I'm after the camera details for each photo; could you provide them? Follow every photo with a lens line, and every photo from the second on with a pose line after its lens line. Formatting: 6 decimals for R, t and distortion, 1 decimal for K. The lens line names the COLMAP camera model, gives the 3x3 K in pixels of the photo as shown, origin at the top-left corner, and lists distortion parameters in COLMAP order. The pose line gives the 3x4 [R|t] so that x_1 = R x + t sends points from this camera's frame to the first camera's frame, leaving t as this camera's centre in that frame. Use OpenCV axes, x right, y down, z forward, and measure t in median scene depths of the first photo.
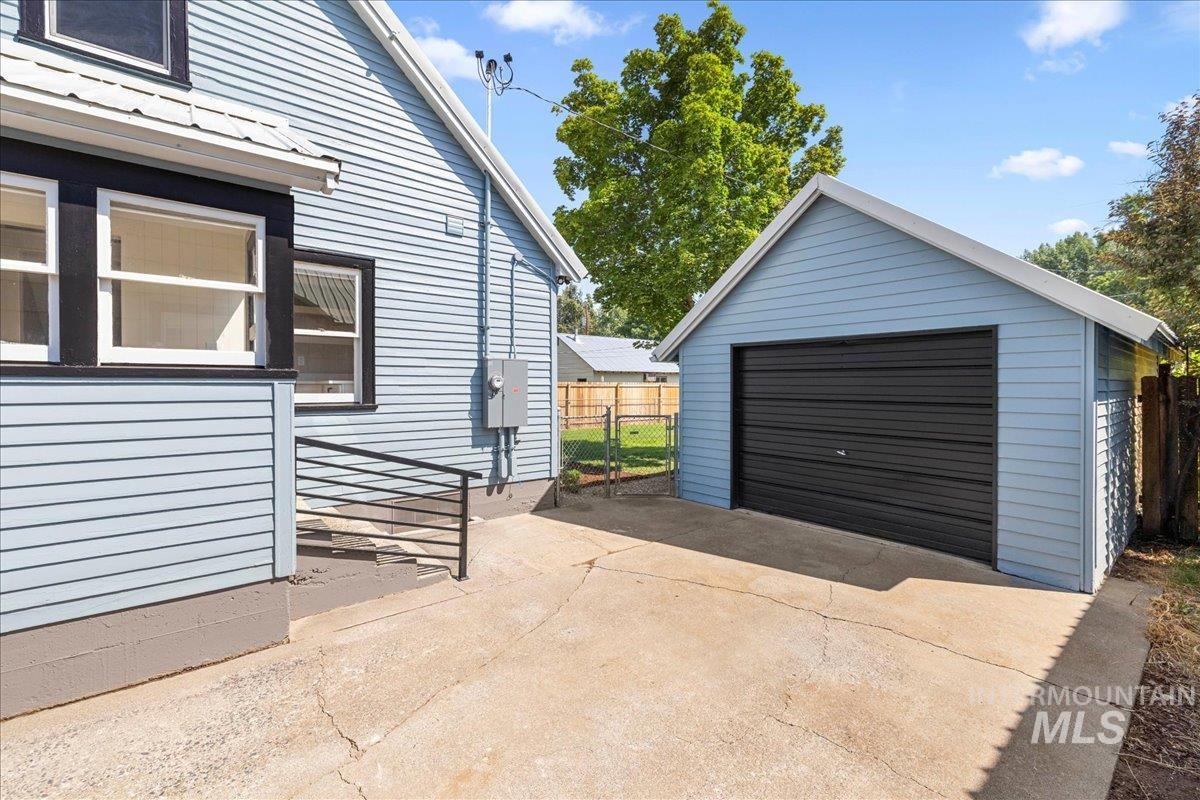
lens RADIAL K [[500.6, 0, 594.0], [0, 500.6, 396.1], [0, 0, 1]] dist [0.002315, 0.000159]
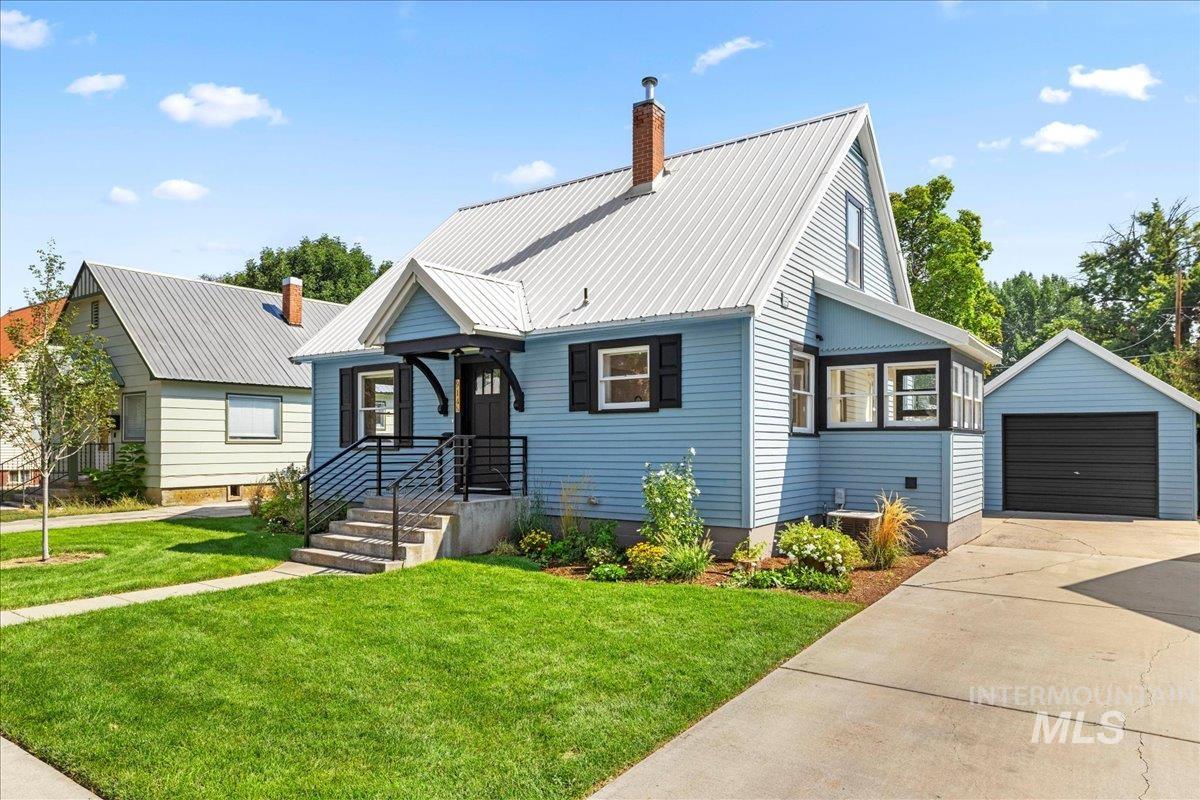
lens RADIAL K [[763.6, 0, 589.6], [0, 763.6, 448.2], [0, 0, 1]] dist [-0.004806, 0.004850]
pose [[0.962264, -0.001339, 0.272116, -2.642015], [0.005322, 0.999889, -0.013899, 0.061938], [-0.272067, 0.014822, 0.962164, -1.646763]]
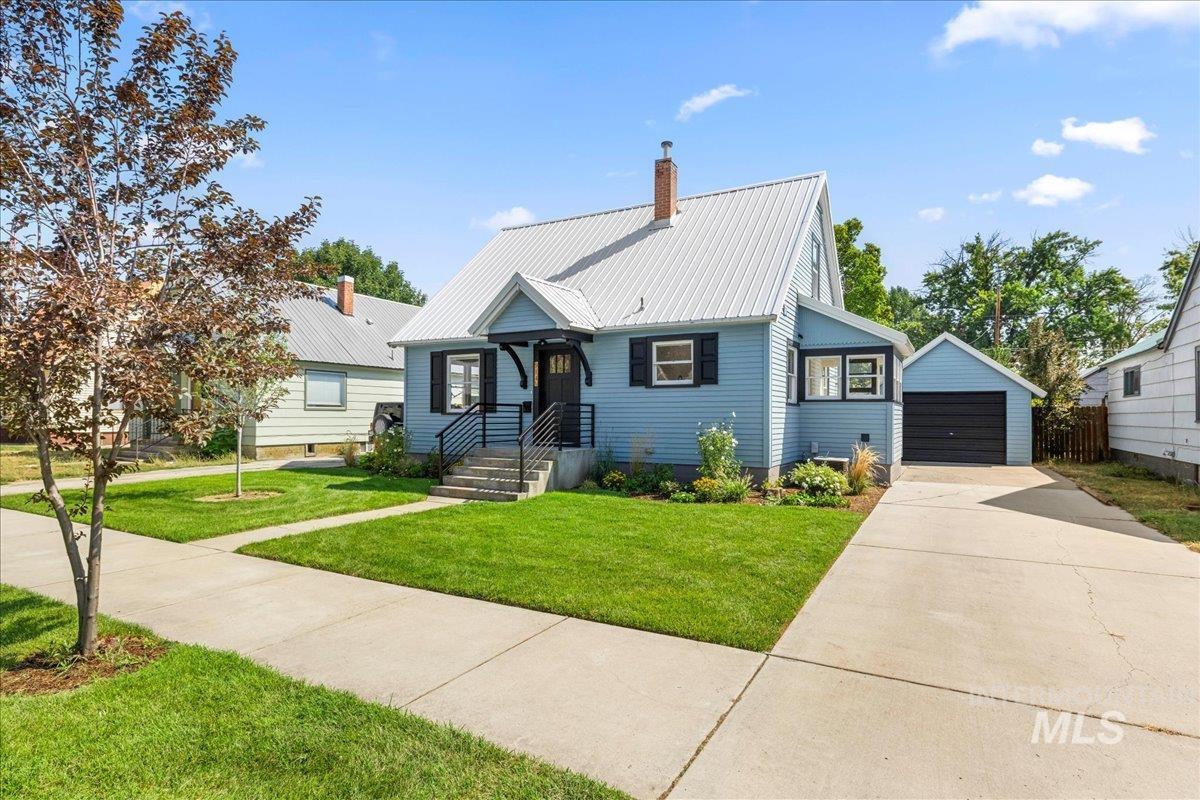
lens RADIAL K [[634.4, 0, 600.3], [0, 634.4, 418.5], [0, 0, 1]] dist [-0.002530, 0.003085]
pose [[0.924013, 0.003273, 0.382346, -3.253991], [0.002587, 0.999887, -0.014814, 0.095671], [-0.382351, 0.014677, 0.923900, -1.829637]]
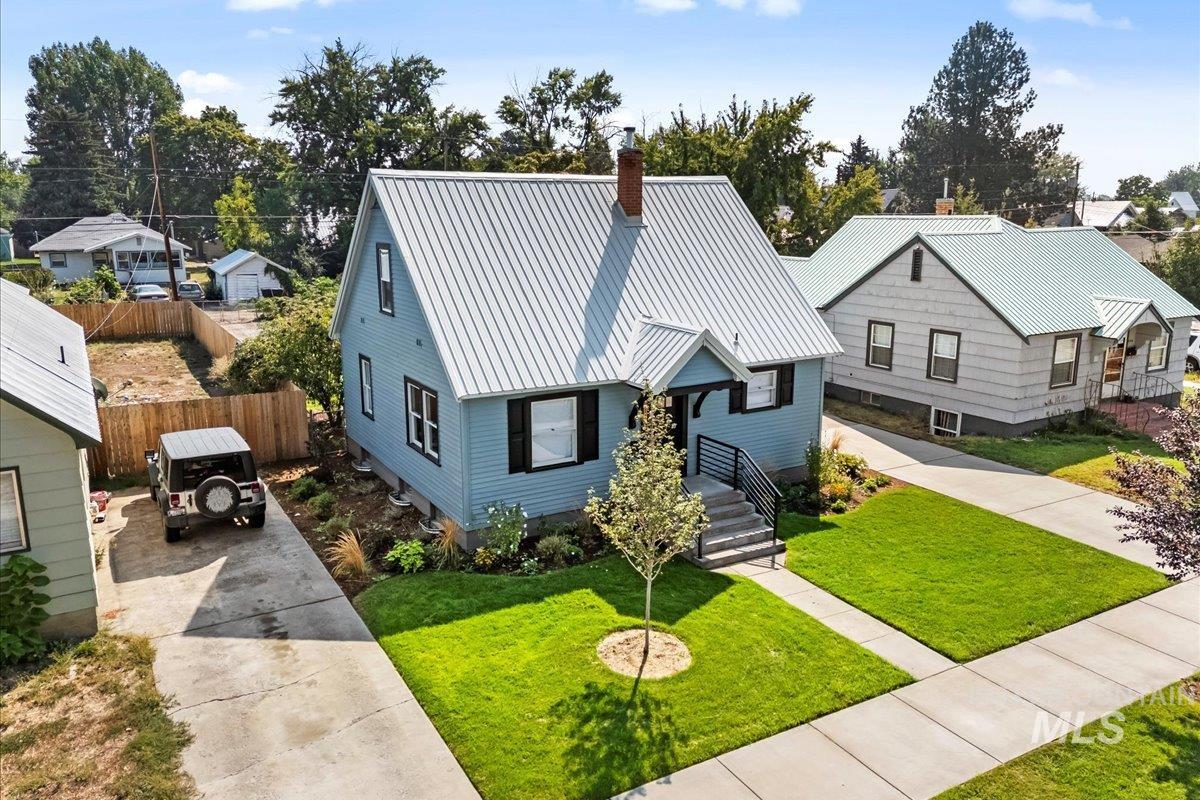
lens RADIAL K [[880.6, 0, 596.0], [0, 880.6, 398.6], [0, 0, 1]] dist [0.073187, -0.046717]
pose [[0.141593, -0.214605, 0.966383, -6.409000], [0.021854, 0.976658, 0.213685, -1.138784], [-0.989684, -0.009137, 0.142978, 0.840077]]
